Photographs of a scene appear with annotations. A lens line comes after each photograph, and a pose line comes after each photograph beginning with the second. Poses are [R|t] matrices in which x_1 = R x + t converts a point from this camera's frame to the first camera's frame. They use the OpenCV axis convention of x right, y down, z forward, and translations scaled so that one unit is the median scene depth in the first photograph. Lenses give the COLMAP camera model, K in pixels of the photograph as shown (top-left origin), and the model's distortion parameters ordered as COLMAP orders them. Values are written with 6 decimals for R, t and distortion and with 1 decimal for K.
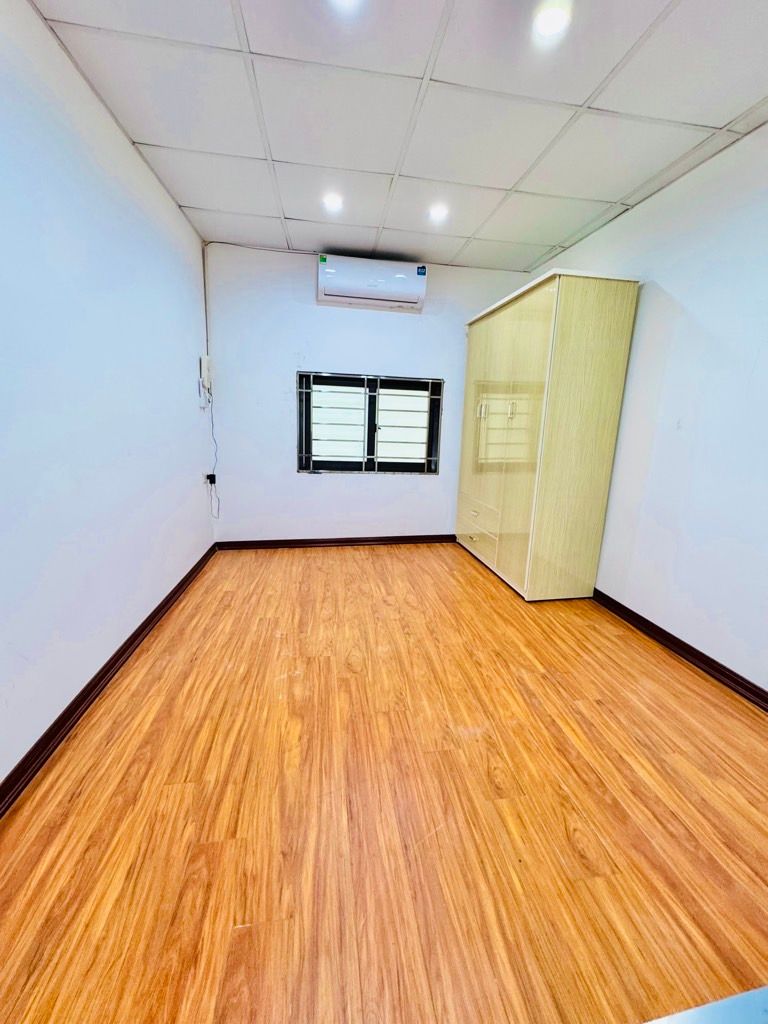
lens RADIAL K [[408.7, 0, 384.0], [0, 408.7, 512.0], [0, 0, 1]] dist [-0.002230, -0.000259]
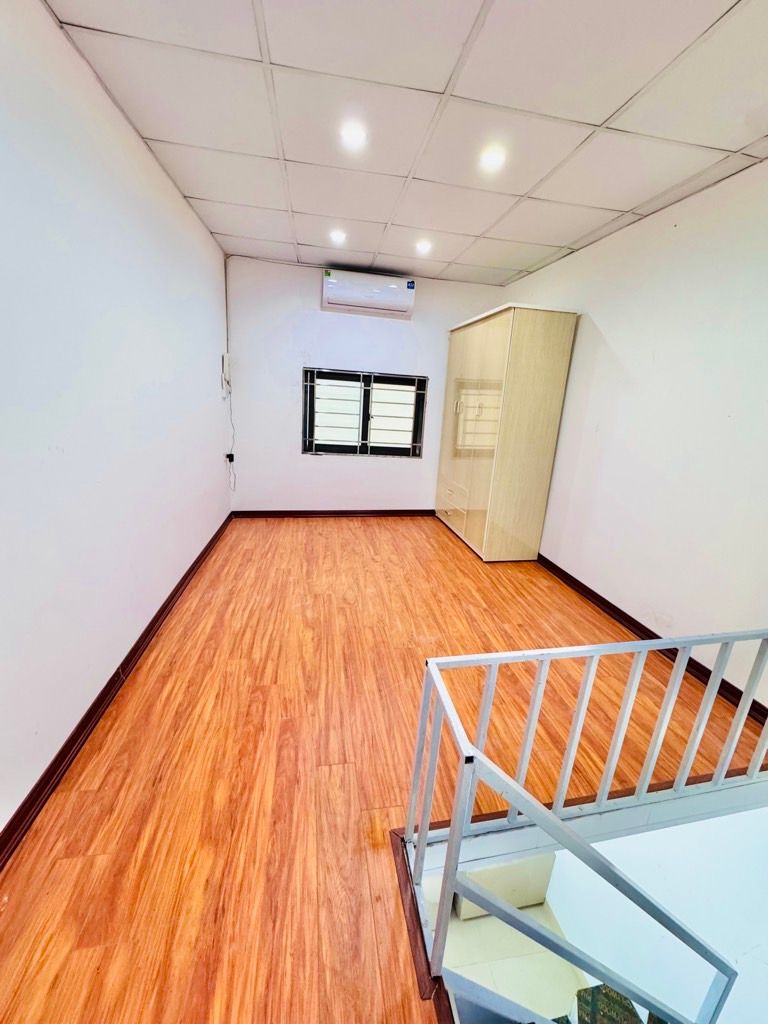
lens RADIAL K [[408.7, 0, 384.0], [0, 408.7, 512.0], [0, 0, 1]] dist [-0.002230, -0.000259]
pose [[0.999563, 0.022936, 0.018642, 0.011719], [-0.023916, 0.998243, 0.054219, 0.002357], [-0.017365, -0.054641, 0.998355, -0.325378]]
